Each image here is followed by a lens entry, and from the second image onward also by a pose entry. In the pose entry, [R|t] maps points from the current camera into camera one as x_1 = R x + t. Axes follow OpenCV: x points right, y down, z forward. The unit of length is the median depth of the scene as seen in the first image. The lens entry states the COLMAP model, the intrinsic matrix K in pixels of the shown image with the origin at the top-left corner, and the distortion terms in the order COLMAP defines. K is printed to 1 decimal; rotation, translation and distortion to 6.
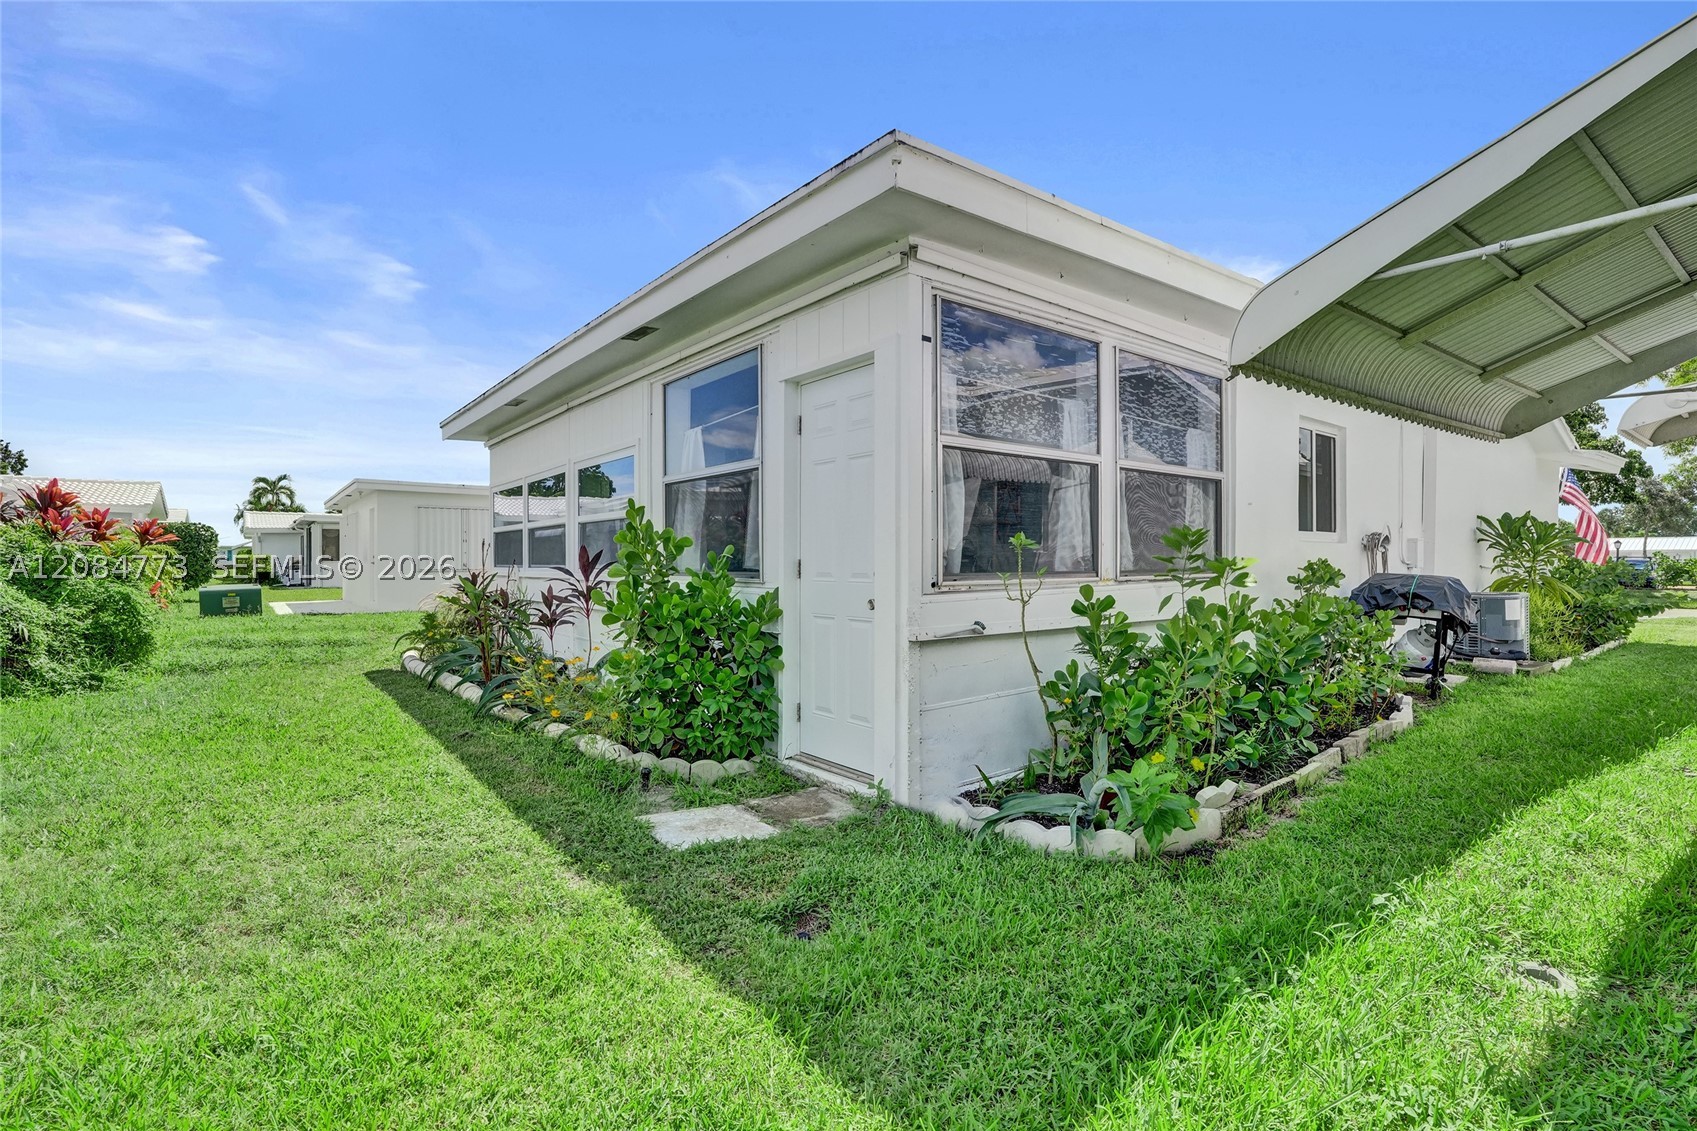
lens RADIAL K [[787.2, 0, 844.9], [0, 787.2, 568.9], [0, 0, 1]] dist [-0.070968, 0.026965]
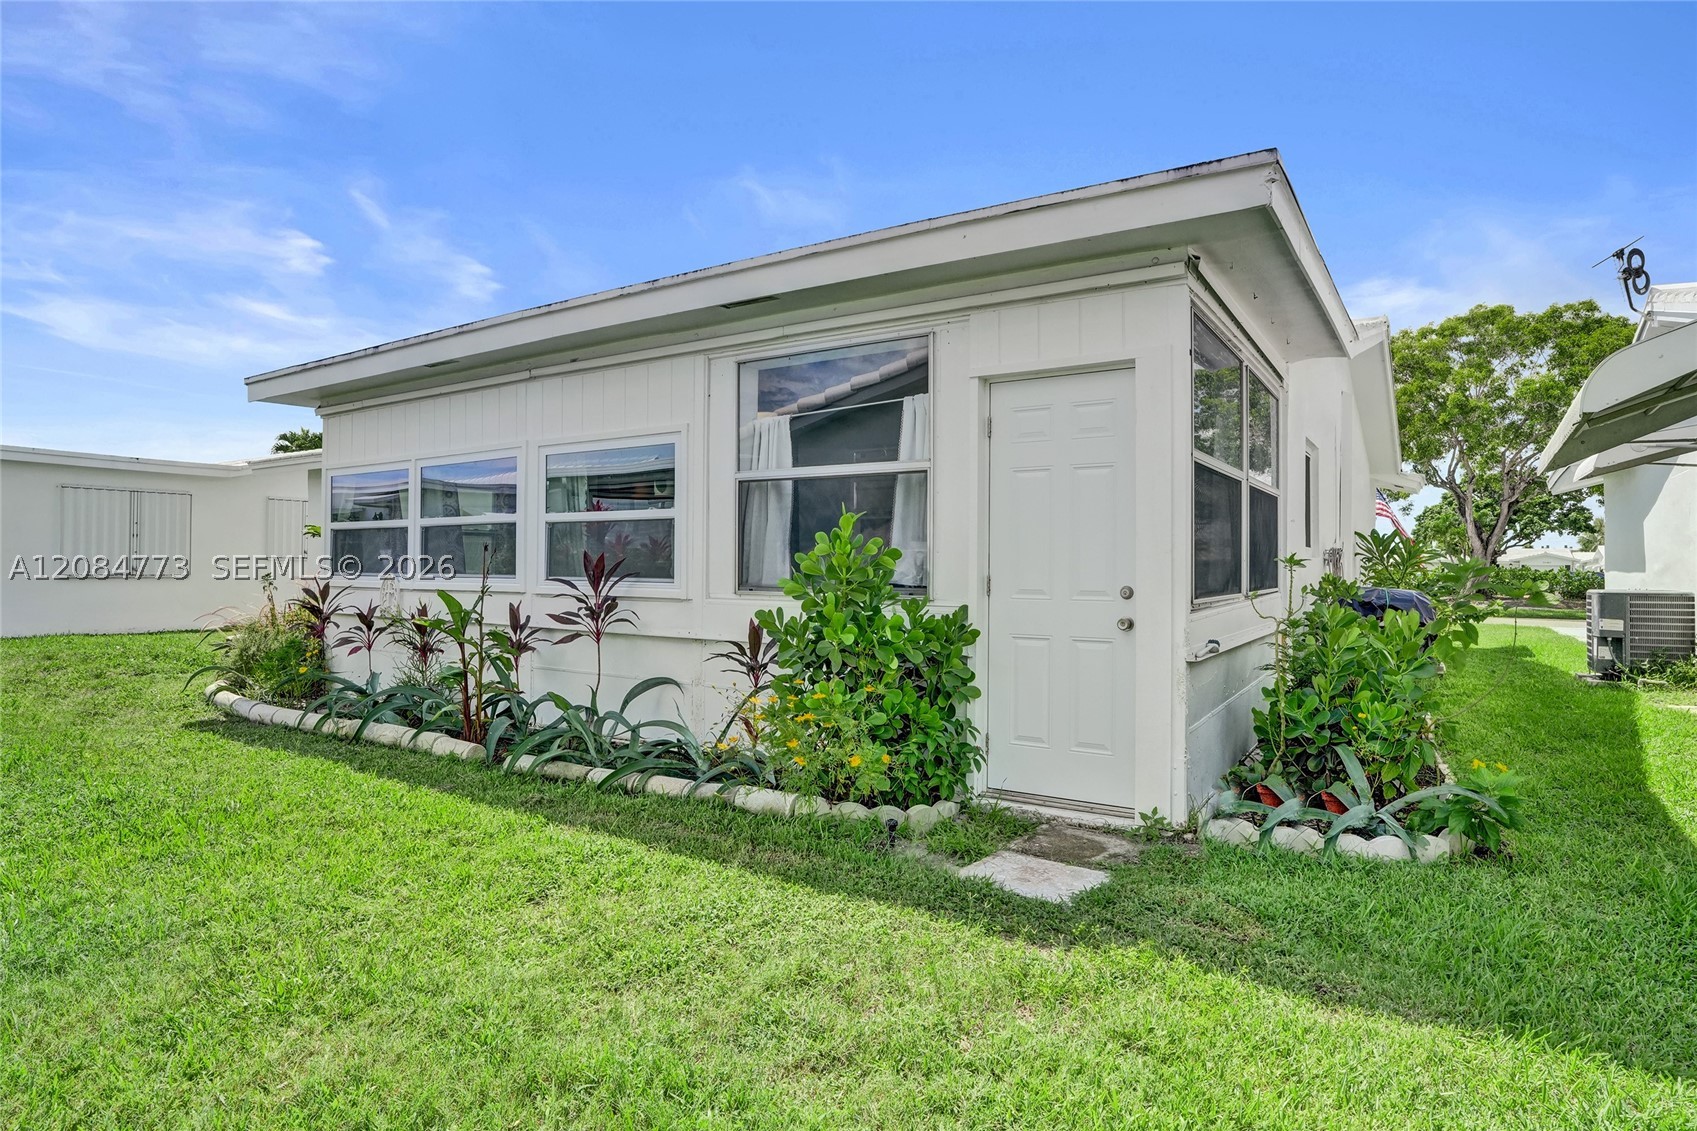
lens RADIAL K [[909.2, 0, 847.0], [0, 909.2, 559.6], [0, 0, 1]] dist [-0.020226, 0.000001]
pose [[0.945376, 0.010330, 0.325817, -0.613267], [-0.005075, 0.999843, -0.016973, -0.012944], [-0.325941, 0.014392, 0.945281, 0.066338]]
